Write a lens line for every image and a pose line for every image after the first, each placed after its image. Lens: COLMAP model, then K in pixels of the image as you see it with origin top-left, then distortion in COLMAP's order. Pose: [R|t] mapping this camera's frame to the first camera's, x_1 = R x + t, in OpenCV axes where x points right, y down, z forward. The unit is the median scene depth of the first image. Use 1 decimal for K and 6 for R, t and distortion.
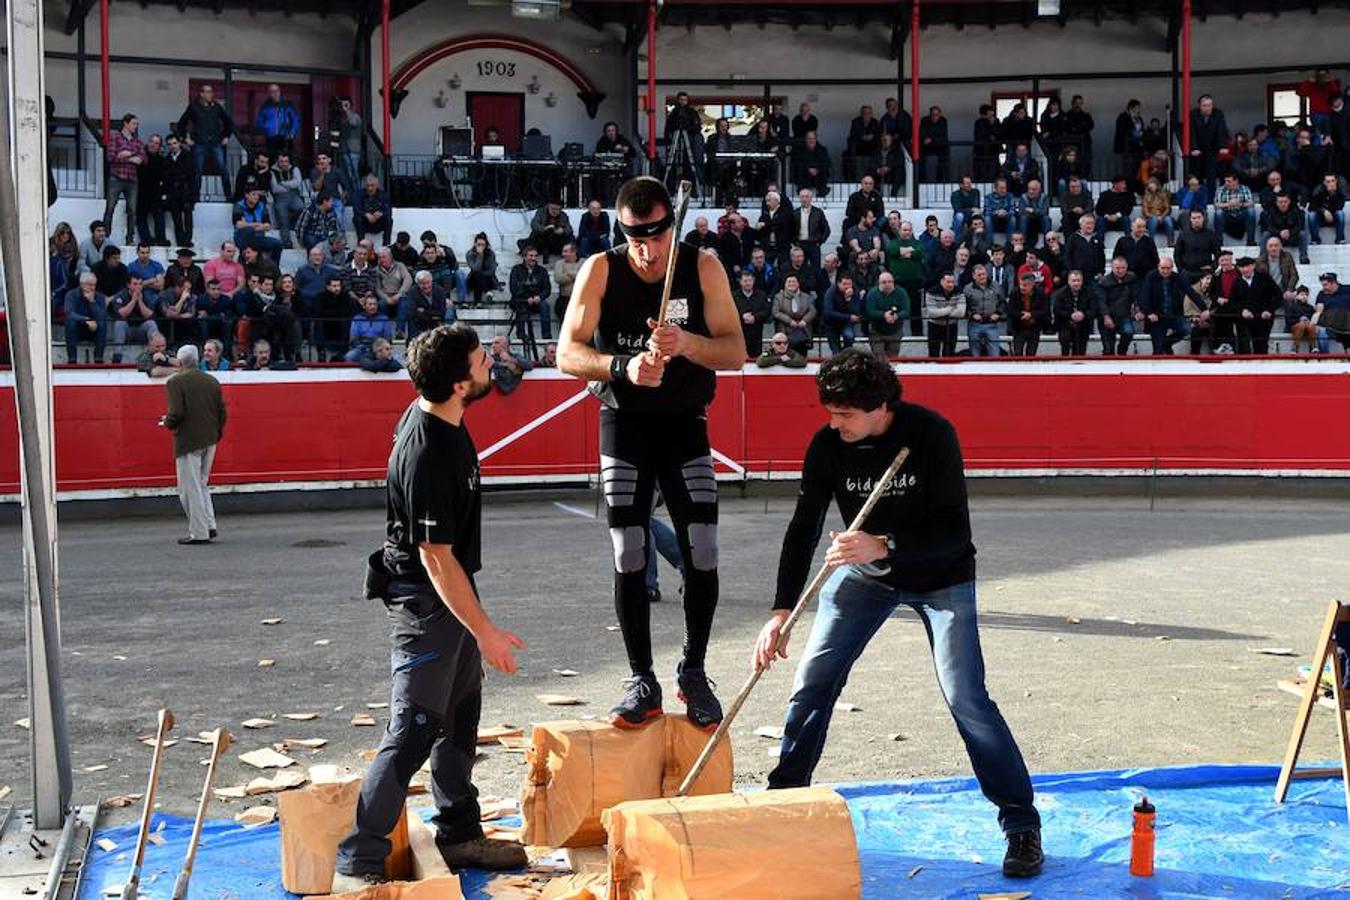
lens RADIAL K [[1702.4, 0, 675.0], [0, 1702.4, 450.0], [0, 0, 1]] dist [-0.028050, -0.022873]
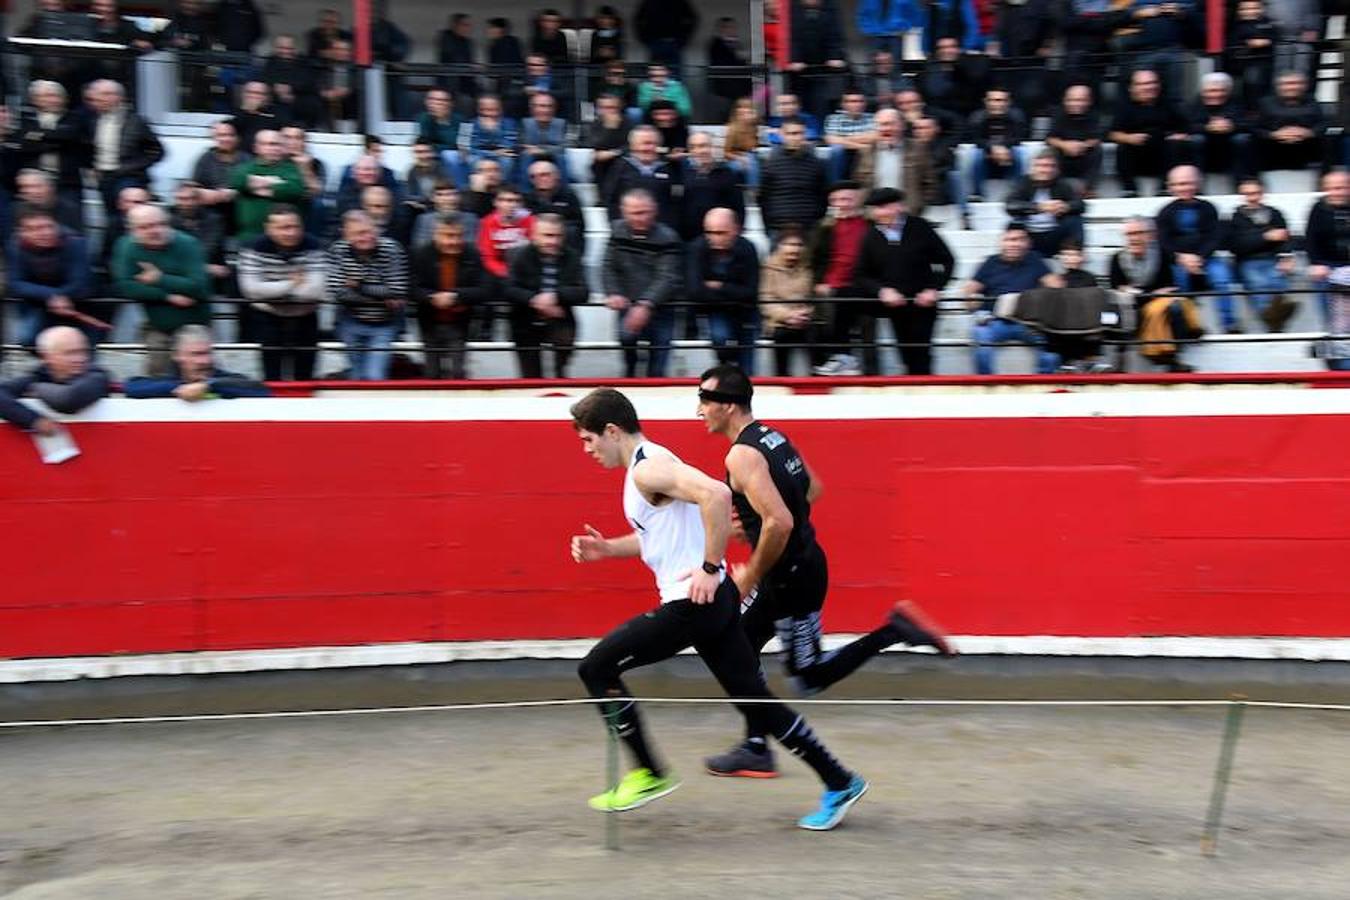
lens RADIAL K [[1268.7, 0, 675.0], [0, 1268.7, 450.0], [0, 0, 1]] dist [0.000238, -0.005169]
pose [[0.985268, -0.009295, 0.170765, 0.206730], [0.008131, 0.999939, 0.007517, -0.037027], [-0.170824, -0.006018, 0.985283, 0.623473]]
